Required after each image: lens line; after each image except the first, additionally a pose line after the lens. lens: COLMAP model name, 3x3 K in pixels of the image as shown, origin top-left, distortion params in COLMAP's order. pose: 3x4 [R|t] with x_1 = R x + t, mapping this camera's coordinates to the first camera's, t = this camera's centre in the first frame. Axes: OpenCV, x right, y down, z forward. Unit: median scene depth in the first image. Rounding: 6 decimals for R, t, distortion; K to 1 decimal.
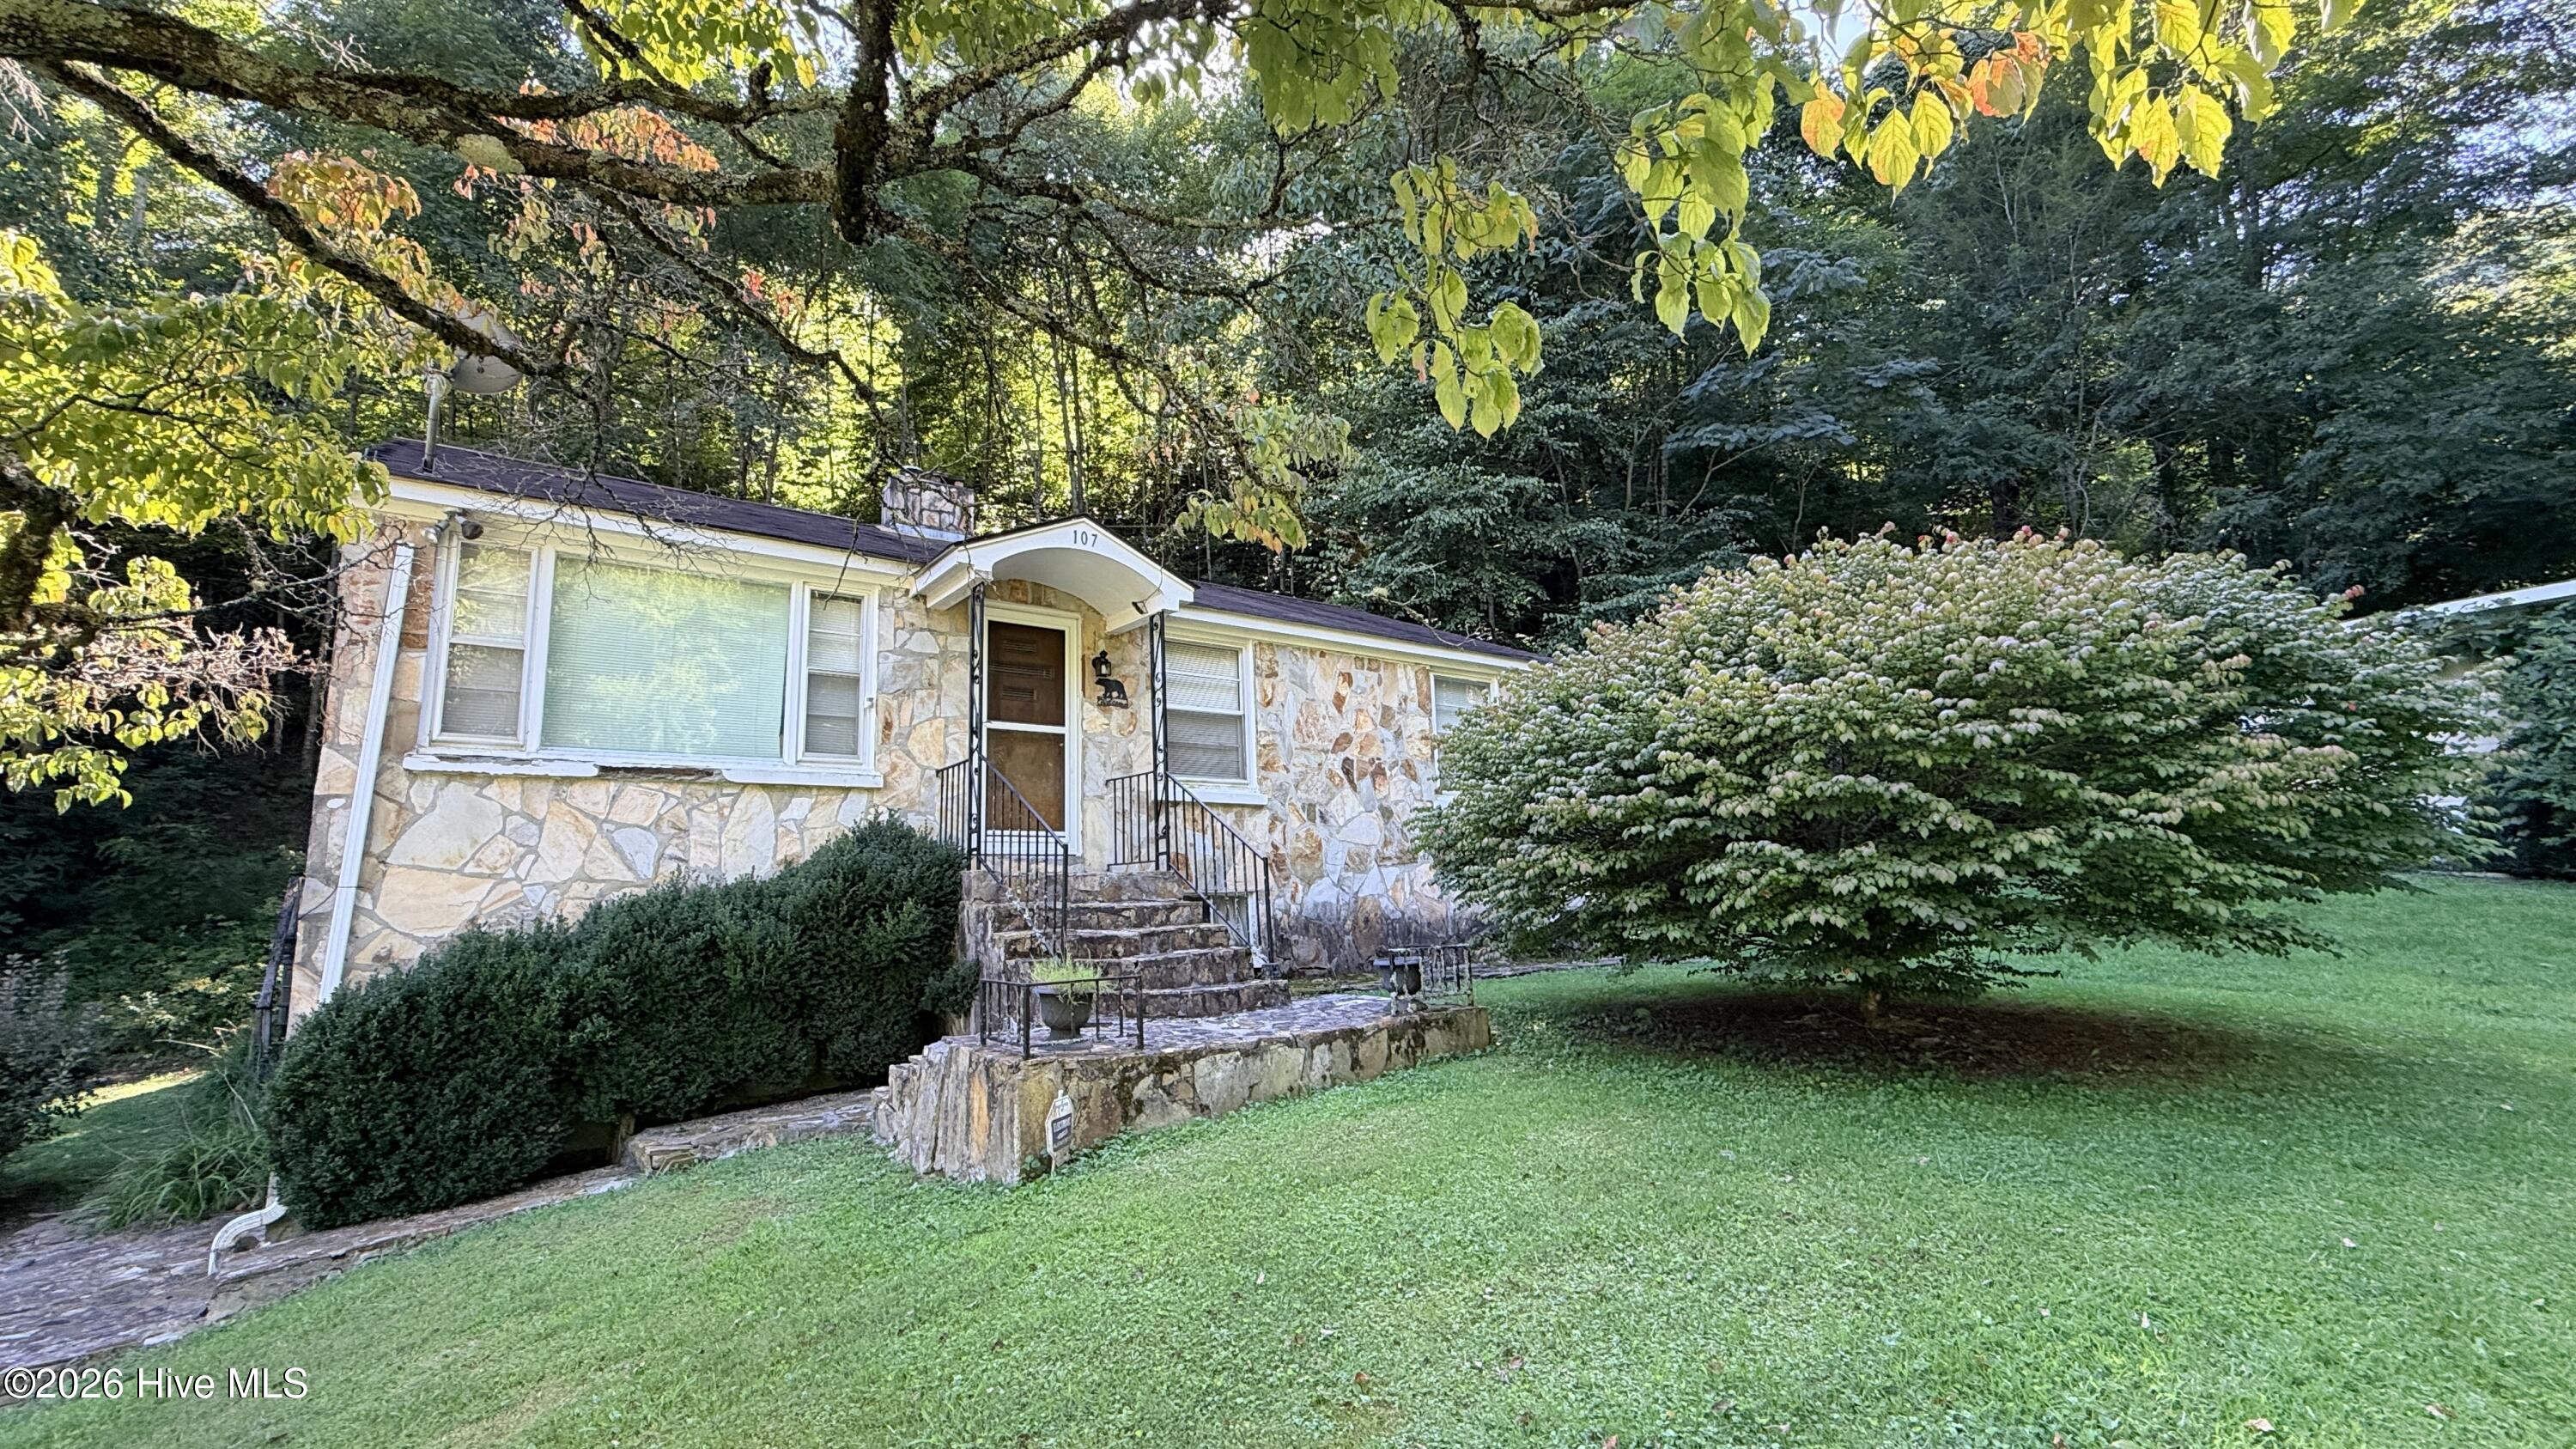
lens RADIAL K [[1110.3, 0, 1293.3], [0, 1110.3, 725.0], [0, 0, 1]] dist [0.000040, 0.000316]
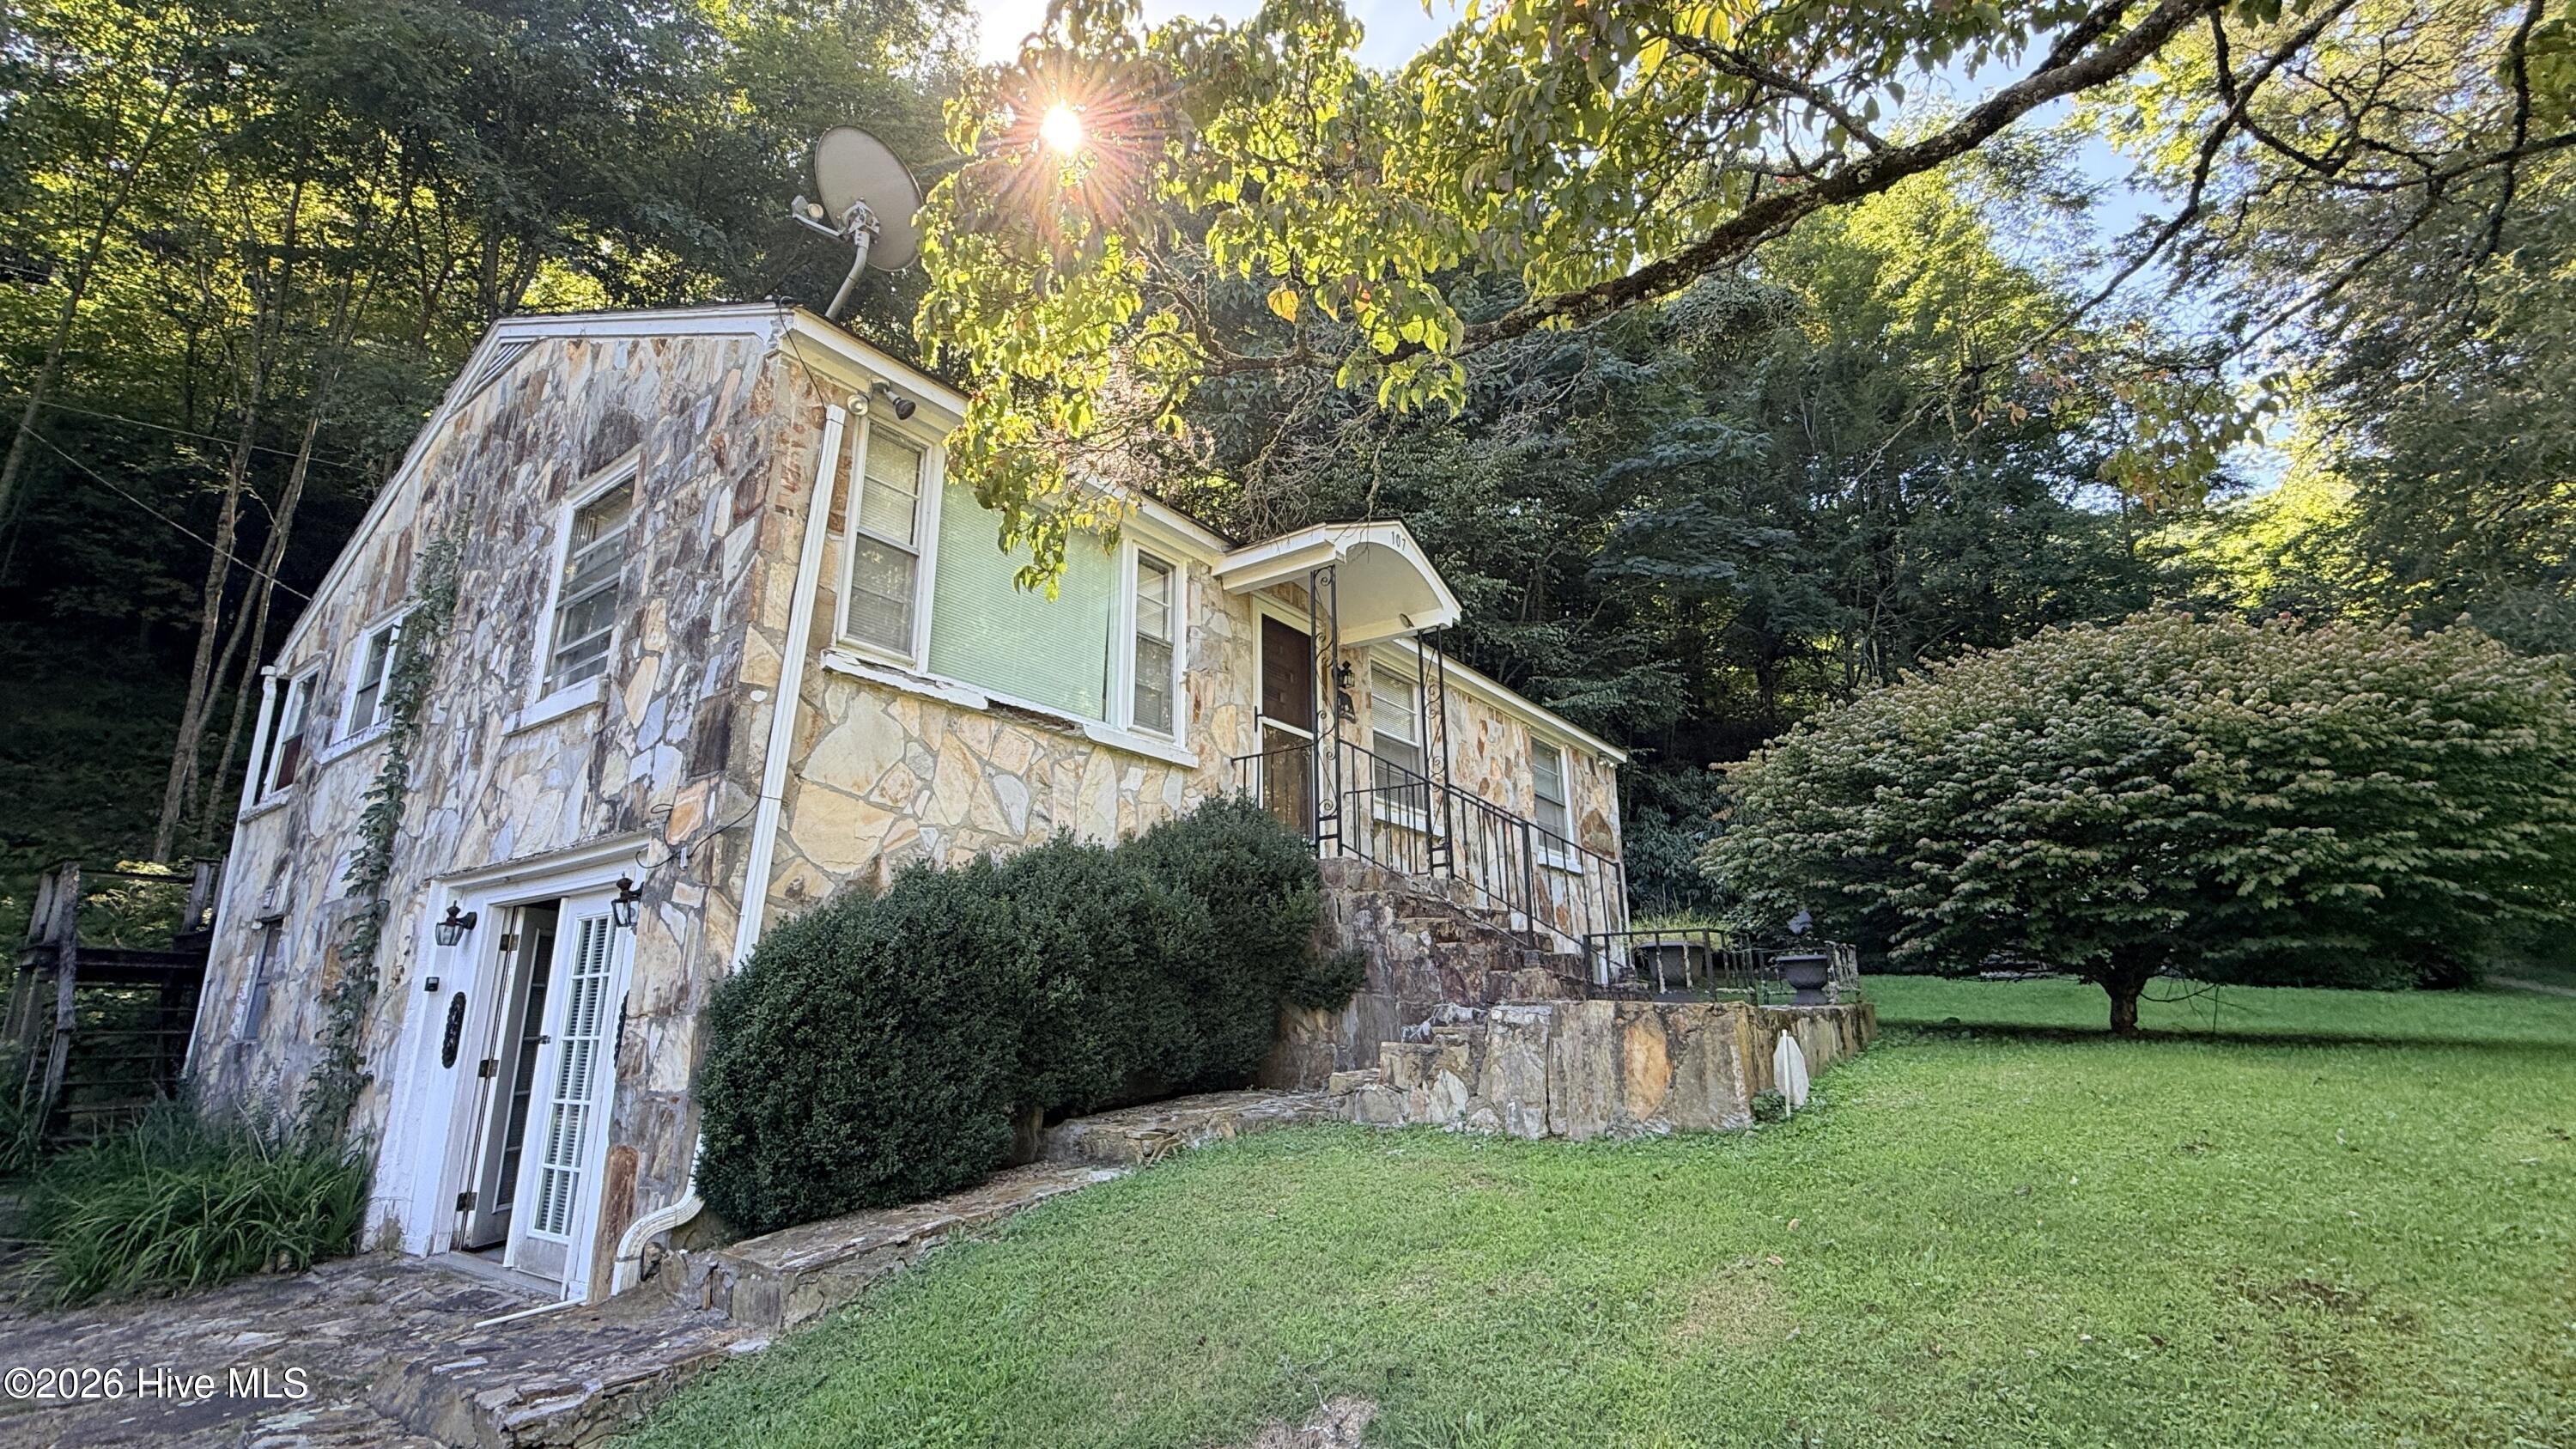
lens RADIAL K [[1110.3, 0, 1290.7], [0, 1110.3, 721.6], [0, 0, 1]] dist [0.000040, 0.000316]
pose [[0.954924, 0.103623, 0.278177, -0.648783], [-0.072429, 0.990105, -0.120188, 0.143641], [-0.287878, 0.094622, 0.952981, 0.107892]]
